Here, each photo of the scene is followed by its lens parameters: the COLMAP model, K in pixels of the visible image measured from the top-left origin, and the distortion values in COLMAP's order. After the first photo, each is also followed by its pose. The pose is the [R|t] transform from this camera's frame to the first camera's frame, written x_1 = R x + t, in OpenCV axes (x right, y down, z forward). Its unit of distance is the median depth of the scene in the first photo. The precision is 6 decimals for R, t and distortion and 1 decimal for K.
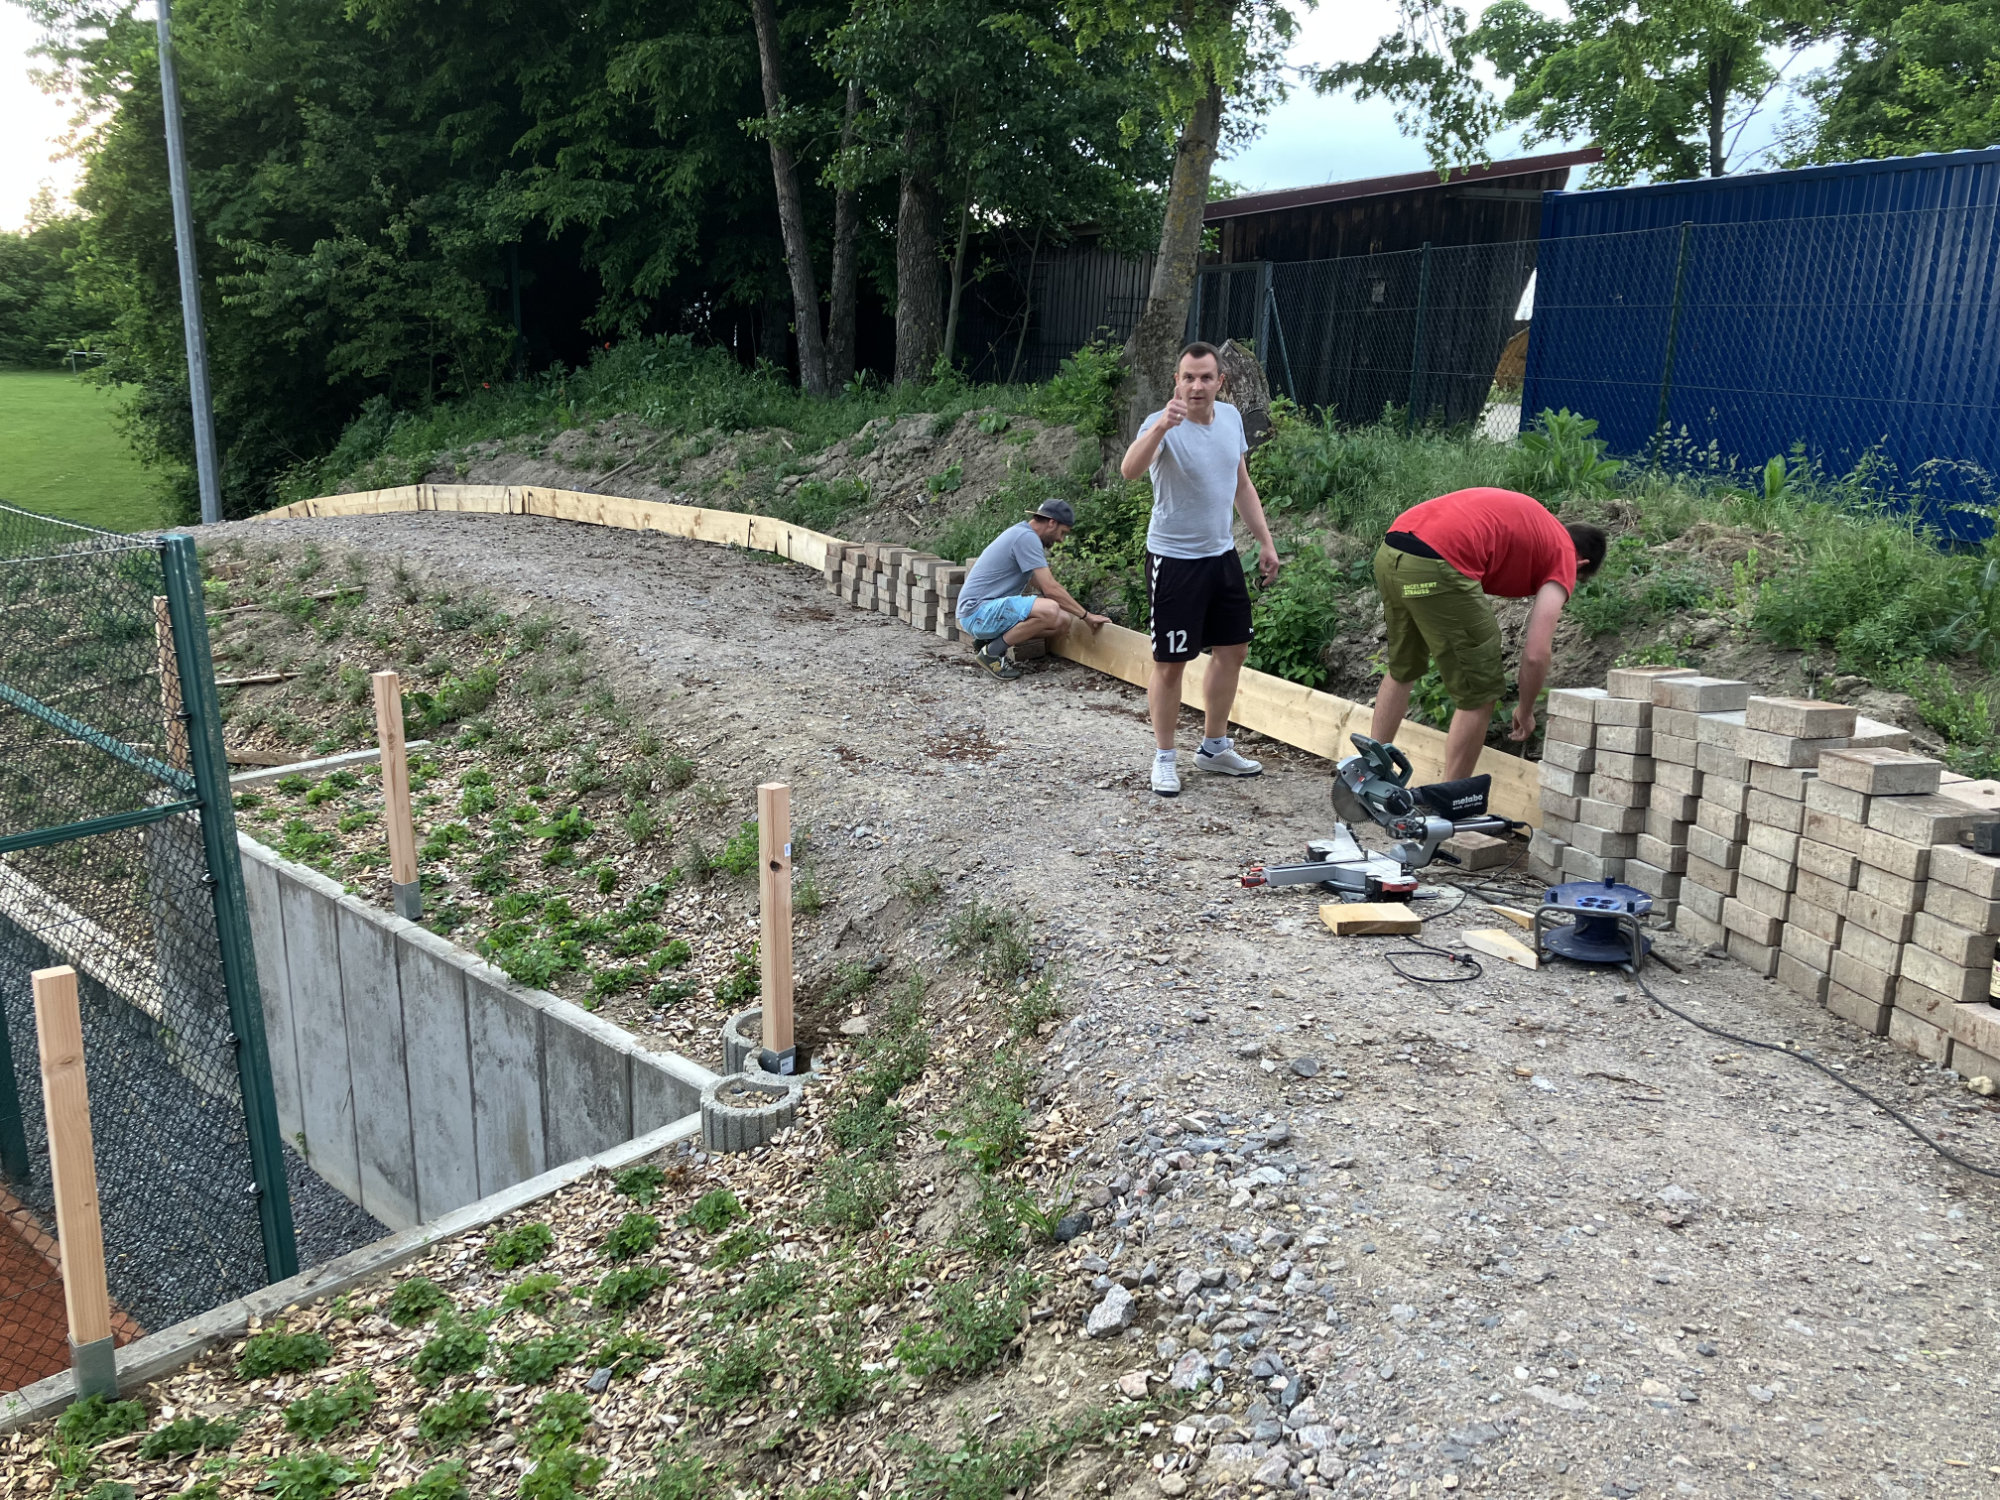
lens RADIAL K [[1631.9, 0, 1000.0], [0, 1631.9, 750.0], [0, 0, 1]] dist [0.026201, -0.035251]
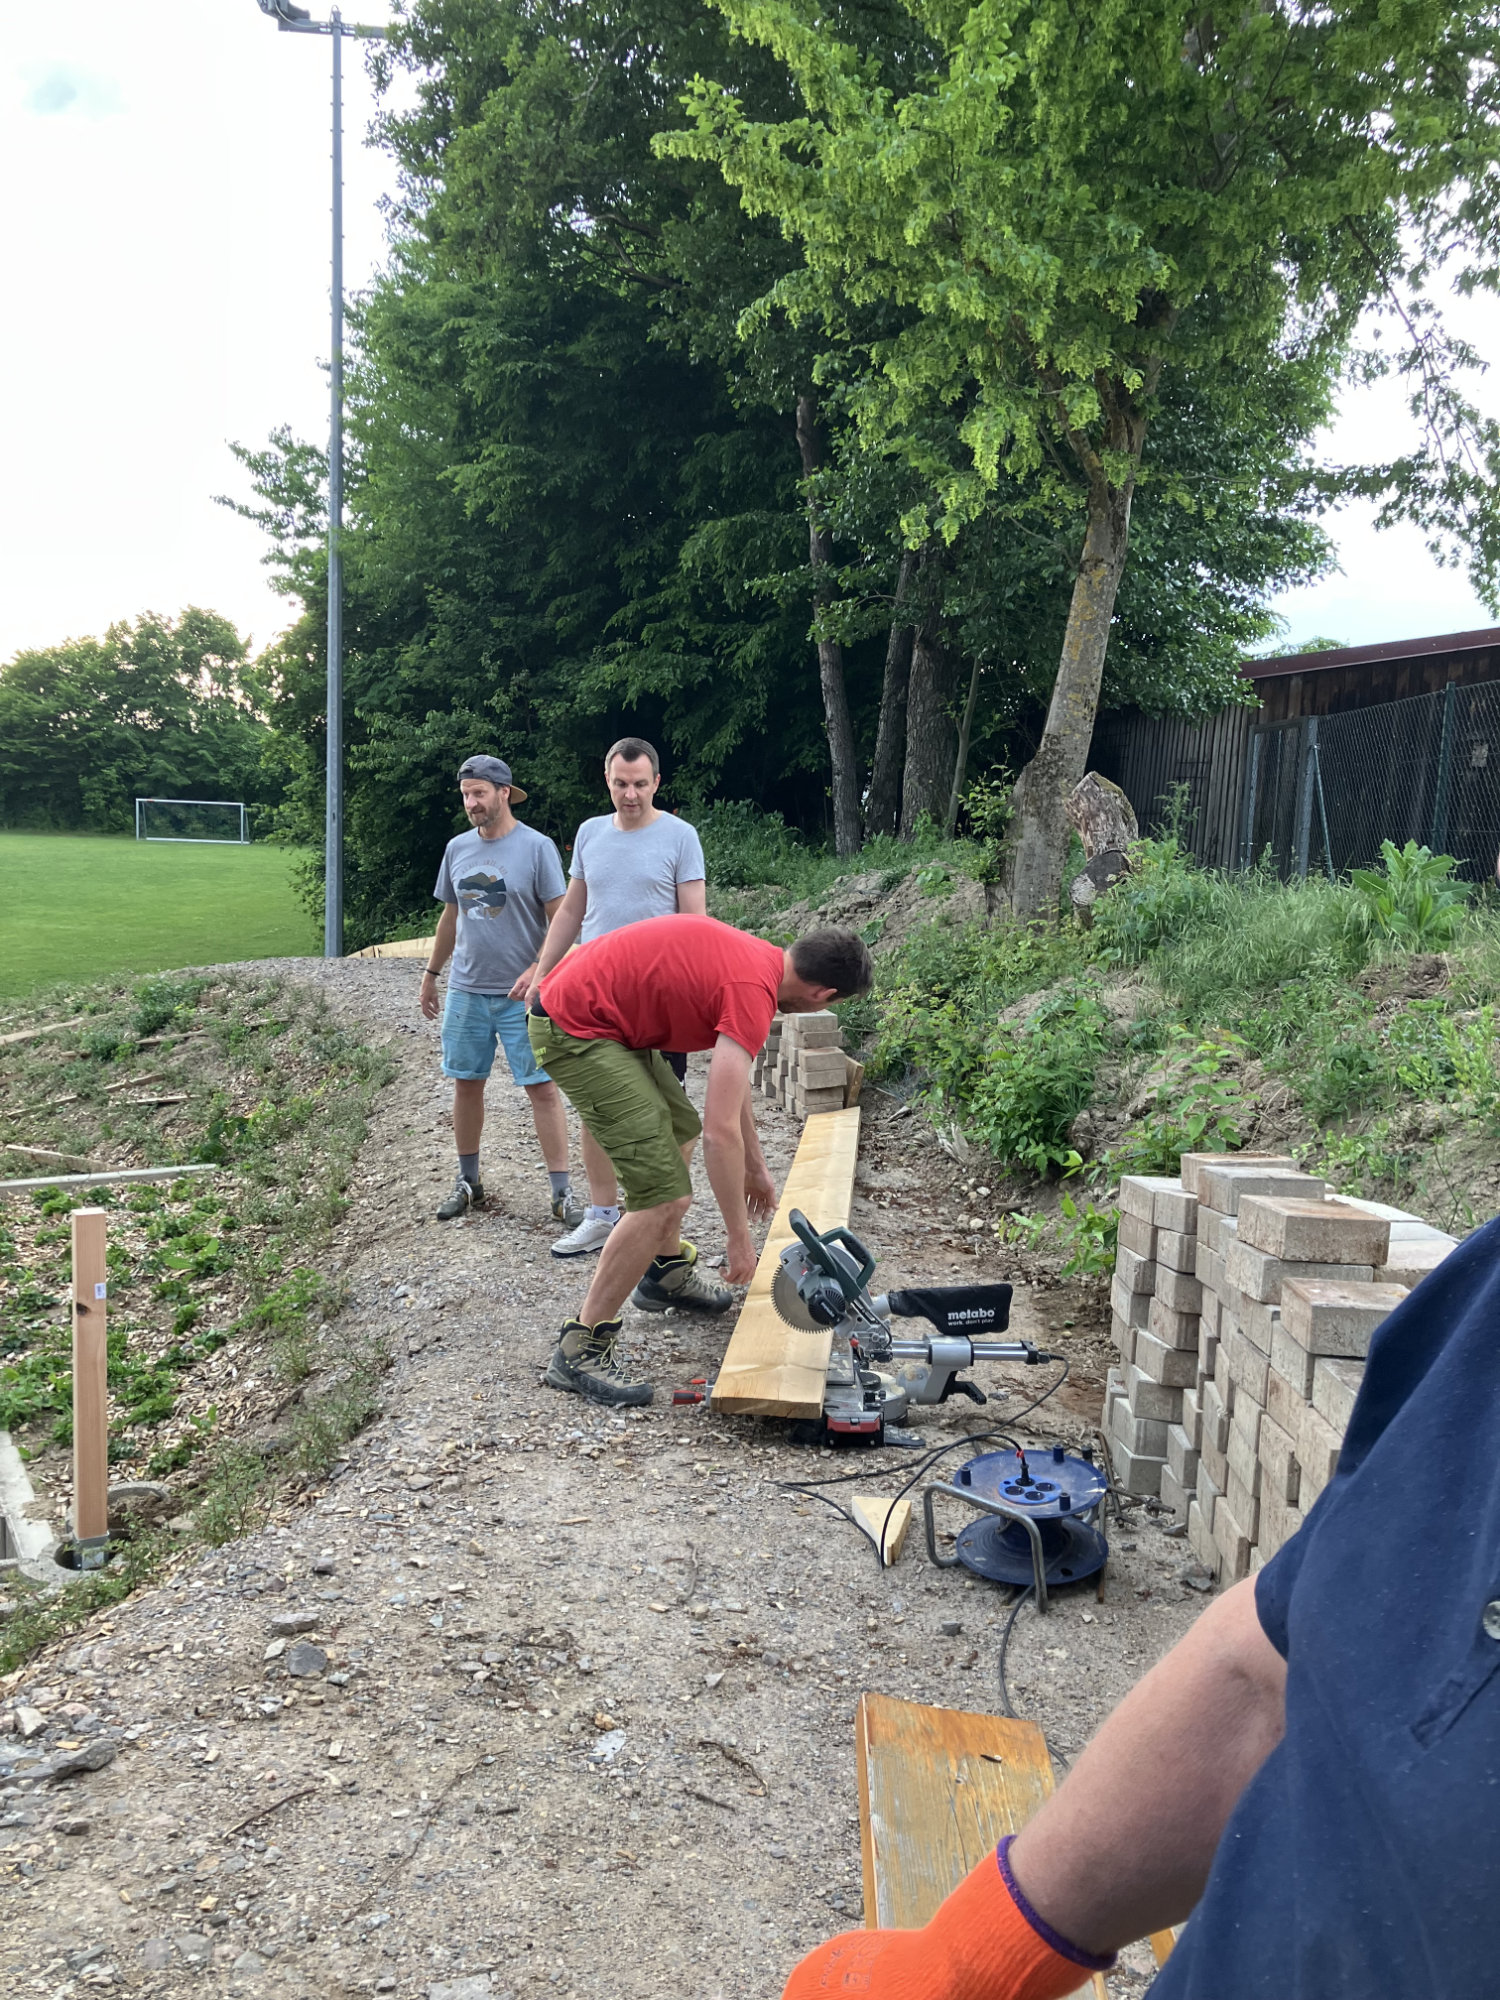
lens RADIAL K [[1631.1, 0, 750.0], [0, 1631.1, 1000.0], [0, 0, 1]] dist [0.043681, -0.041895]
pose [[0.955371, 0.045975, -0.291808, 0.163002], [-0.087567, 0.987493, -0.131110, -0.001628], [0.282131, 0.150812, 0.947448, 0.105024]]
